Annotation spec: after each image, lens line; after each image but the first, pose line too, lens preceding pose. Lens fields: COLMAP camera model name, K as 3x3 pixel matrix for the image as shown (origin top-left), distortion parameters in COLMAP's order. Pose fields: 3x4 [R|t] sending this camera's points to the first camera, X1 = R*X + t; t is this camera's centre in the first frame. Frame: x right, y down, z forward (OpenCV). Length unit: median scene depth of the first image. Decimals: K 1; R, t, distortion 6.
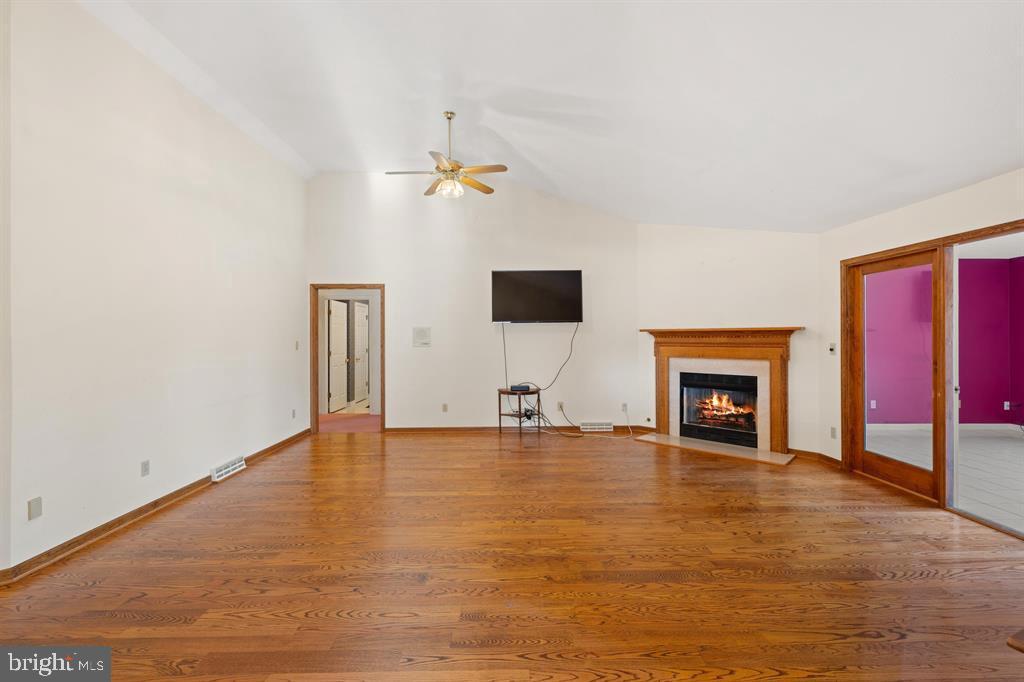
lens RADIAL K [[434.2, 0, 508.0], [0, 434.2, 336.1], [0, 0, 1]] dist [0.001687, -0.000764]
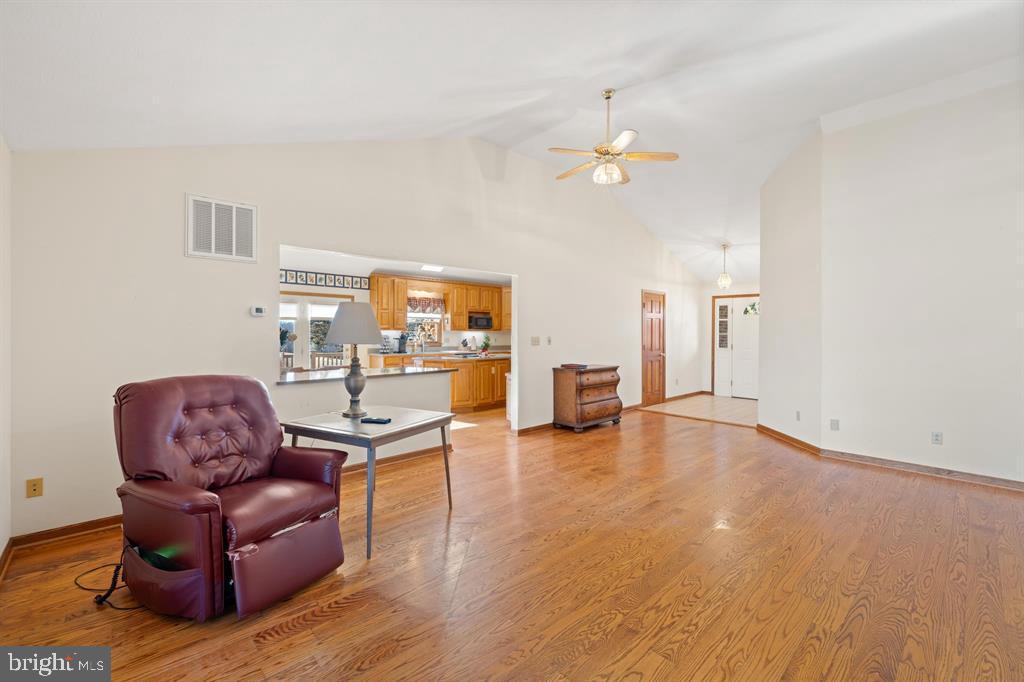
lens RADIAL K [[434.2, 0, 514.7], [0, 434.2, 330.5], [0, 0, 1]] dist [0.001687, -0.000764]
pose [[-0.736391, -0.001600, -0.676555, 0.584171], [0.002424, 0.999985, -0.005002, 0.001699], [0.676552, -0.005323, -0.736375, 0.729125]]
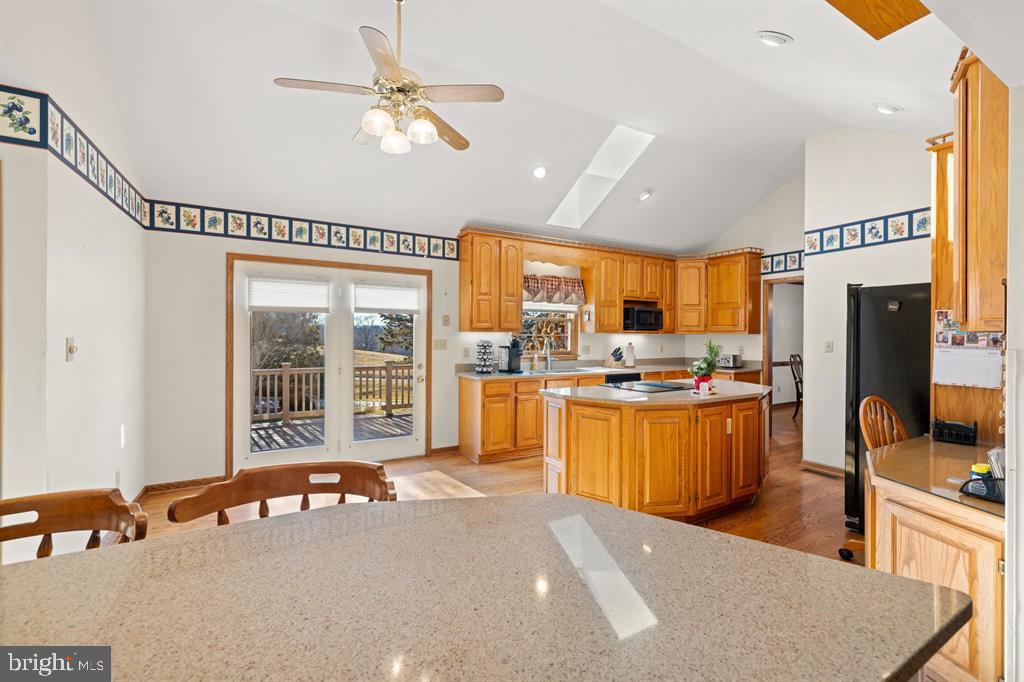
lens RADIAL K [[434.2, 0, 511.6], [0, 434.2, 339.9], [0, 0, 1]] dist [0.001687, -0.000764]
pose [[-0.873427, 0.003888, -0.486939, 0.208564], [-0.000298, 0.999964, 0.008520, 0.000057], [0.486954, 0.007587, -0.873394, -0.029241]]
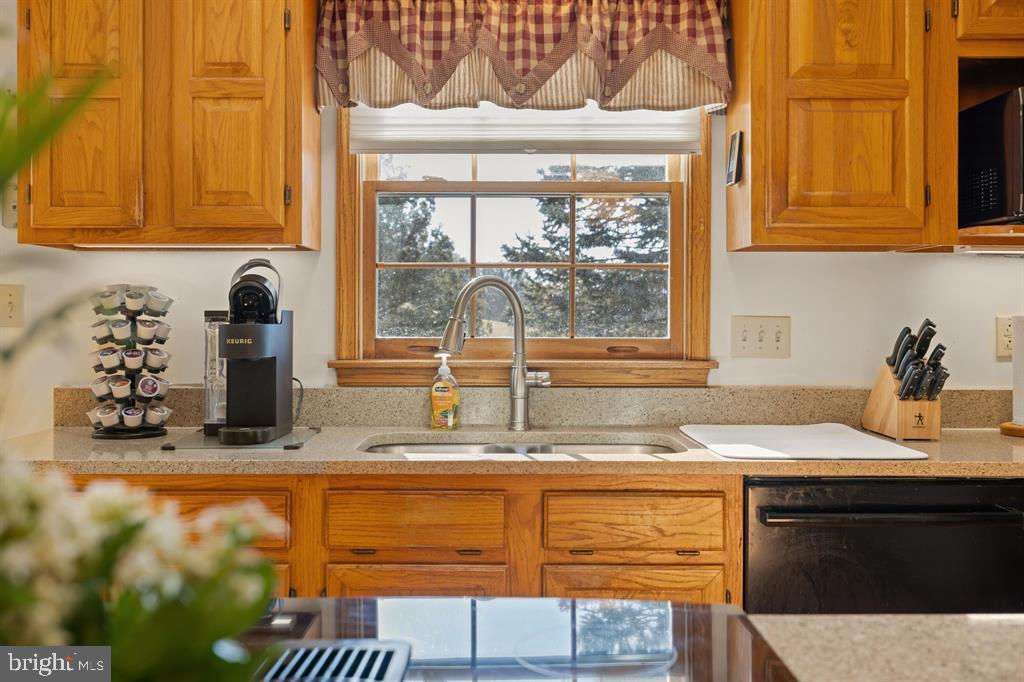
lens RADIAL K [[994.1, 0, 512.7], [0, 994.1, 331.4], [0, 0, 1]] dist [-0.014780, 0.000000]
pose [[-0.999964, 0.004235, 0.007285, -0.410791], [0.004345, 0.999875, 0.015188, 0.025575], [-0.007219, 0.015219, -0.999858, -0.421123]]
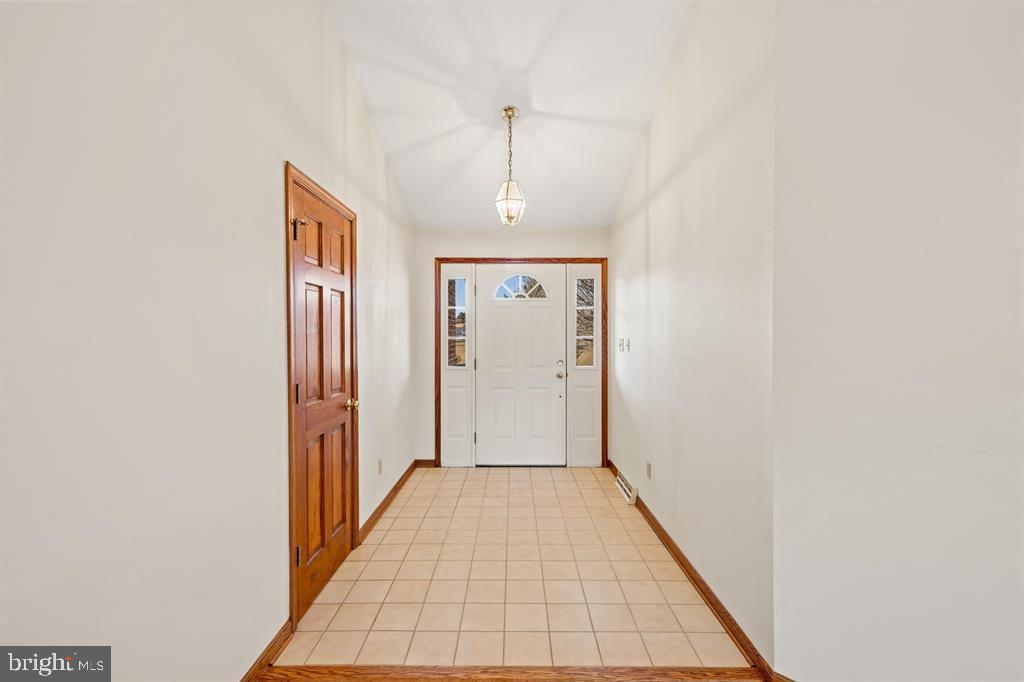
lens RADIAL K [[434.2, 0, 509.0], [0, 434.2, 339.6], [0, 0, 1]] dist [0.001687, -0.000764]
pose [[-0.025214, 0.014833, -0.999572, -0.408970], [0.005863, 0.999875, 0.014689, 0.000978], [0.999665, -0.005490, -0.025298, 0.107650]]
